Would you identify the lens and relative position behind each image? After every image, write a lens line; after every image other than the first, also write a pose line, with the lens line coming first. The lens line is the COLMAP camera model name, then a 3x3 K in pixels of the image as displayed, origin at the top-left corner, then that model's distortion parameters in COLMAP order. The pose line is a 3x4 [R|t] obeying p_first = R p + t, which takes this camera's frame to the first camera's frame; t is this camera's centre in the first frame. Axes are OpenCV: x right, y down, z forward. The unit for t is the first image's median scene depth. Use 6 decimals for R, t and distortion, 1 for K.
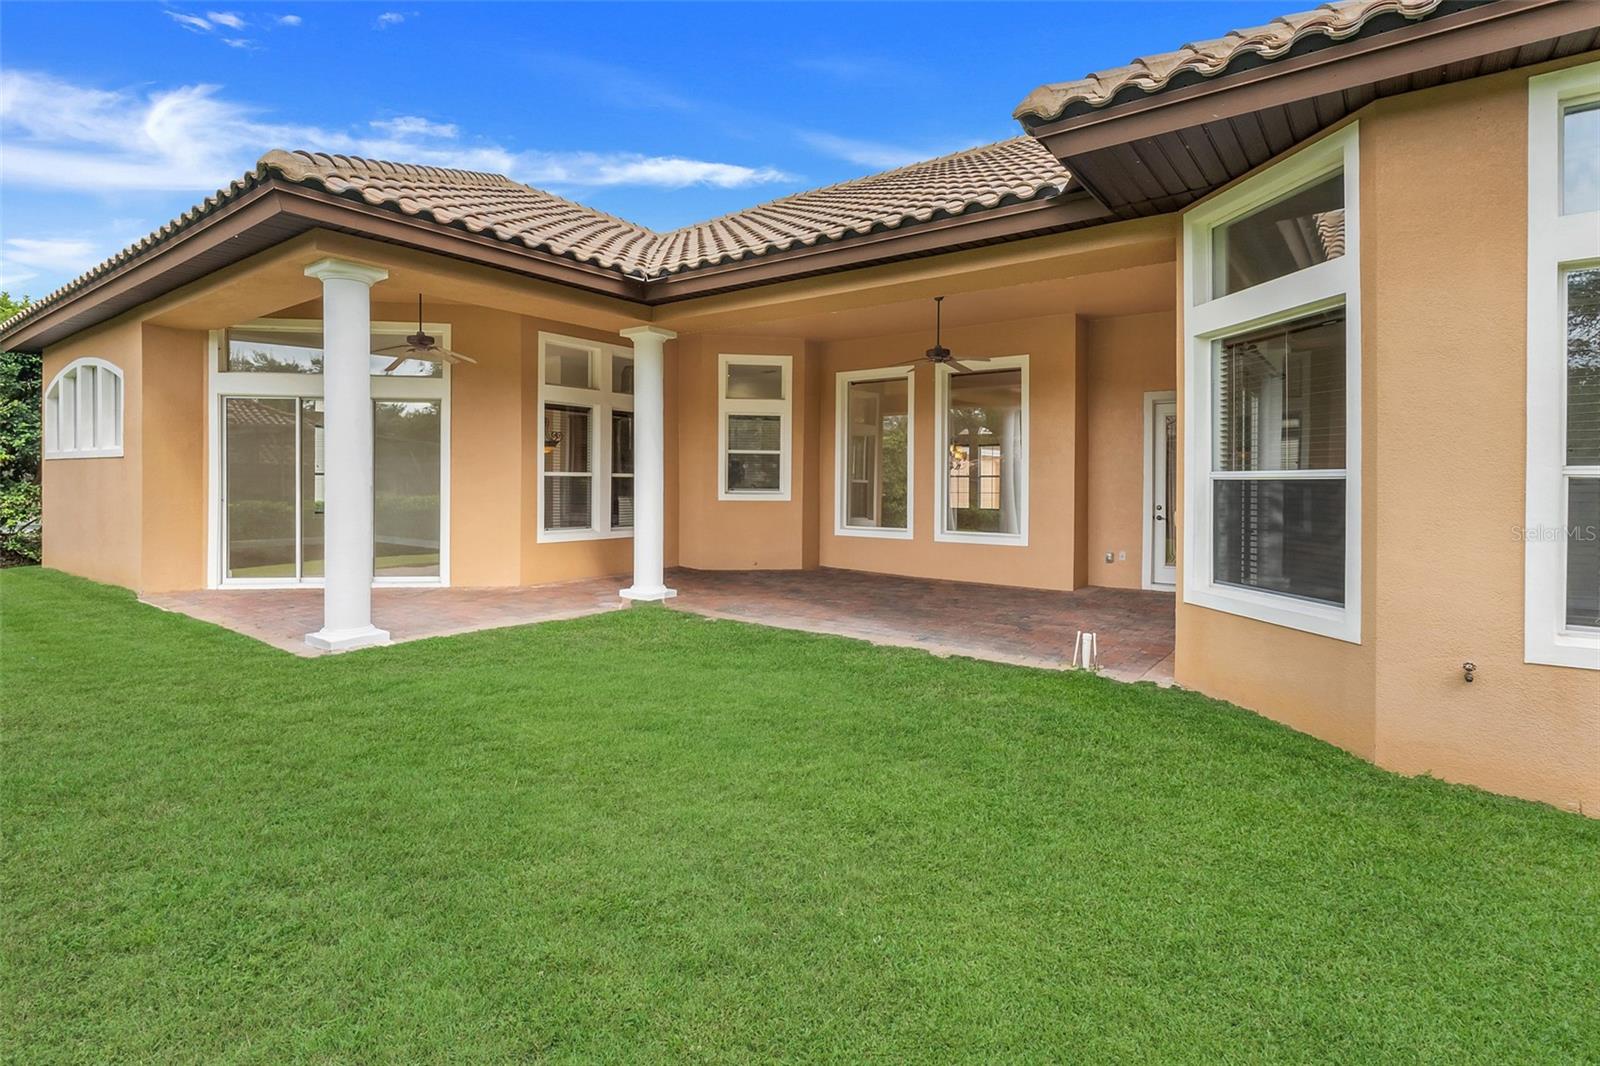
lens RADIAL K [[796.0, 0, 805.7], [0, 796.0, 495.7], [0, 0, 1]] dist [-0.000886, -0.000226]
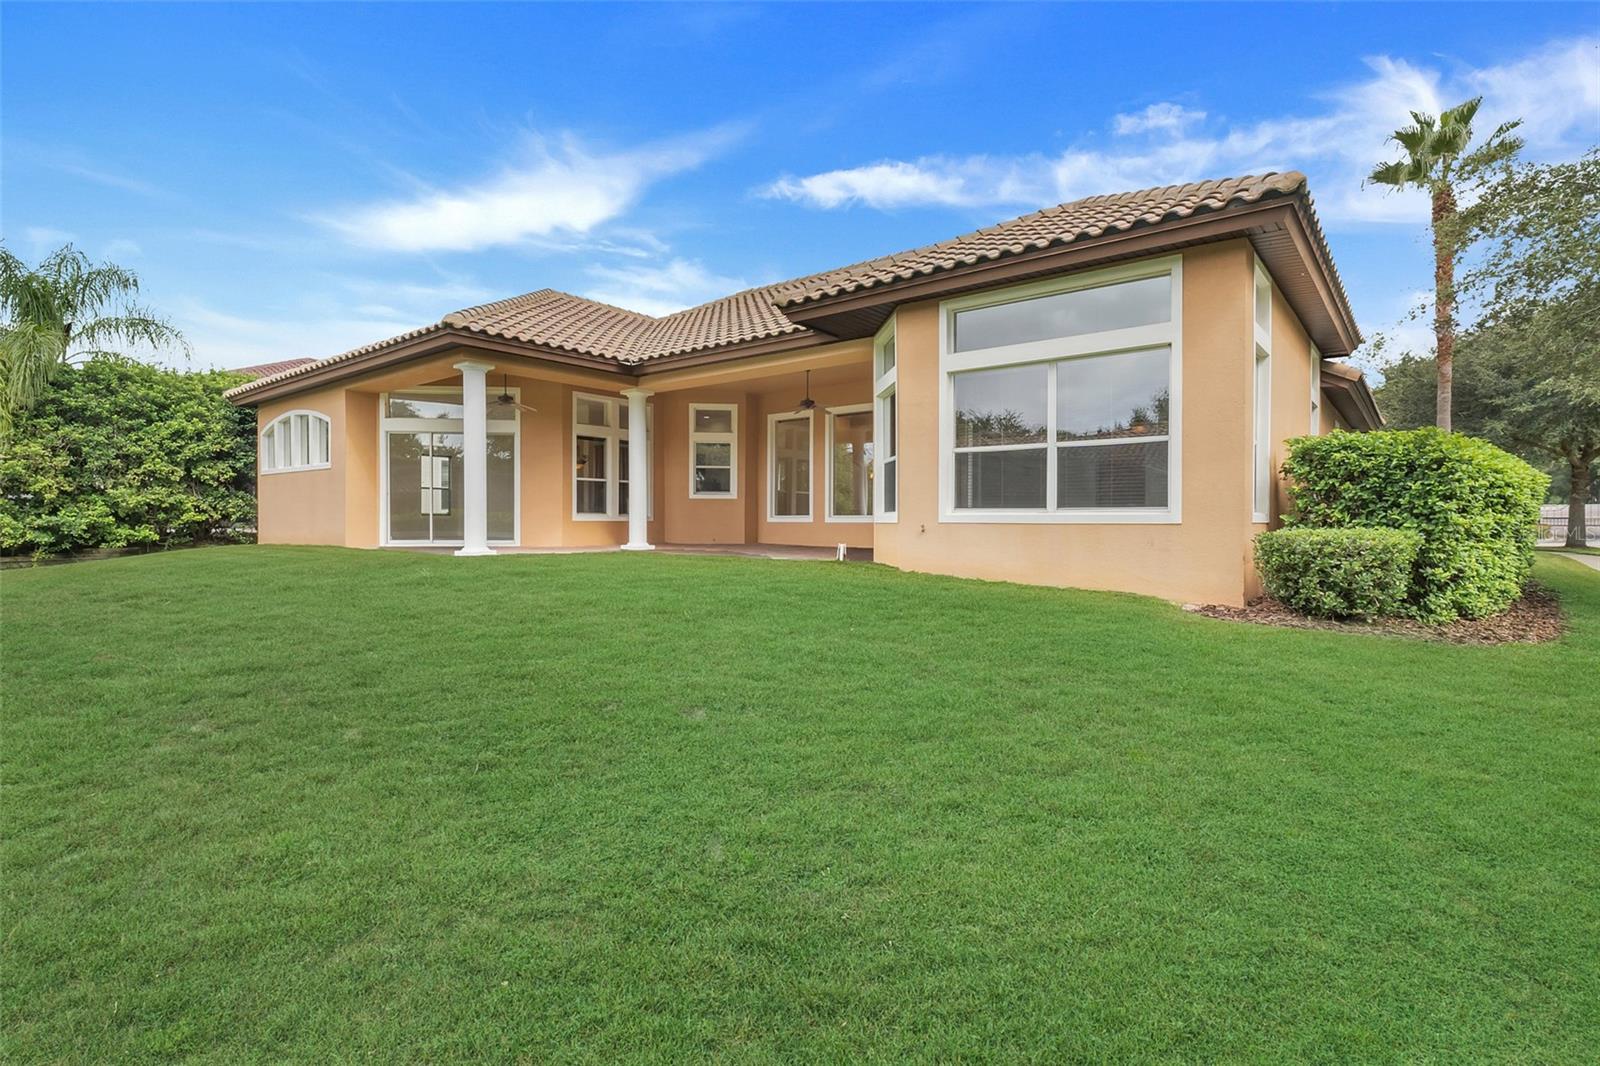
lens RADIAL K [[768.9, 0, 800.0], [0, 768.9, 533.0], [0, 0, 1]] dist [-0.000407, -0.000091]
pose [[0.999107, -0.003177, -0.042139, 0.184863], [0.003173, 0.999995, -0.000165, 0.081346], [0.042139, 0.000032, 0.999112, -0.525438]]
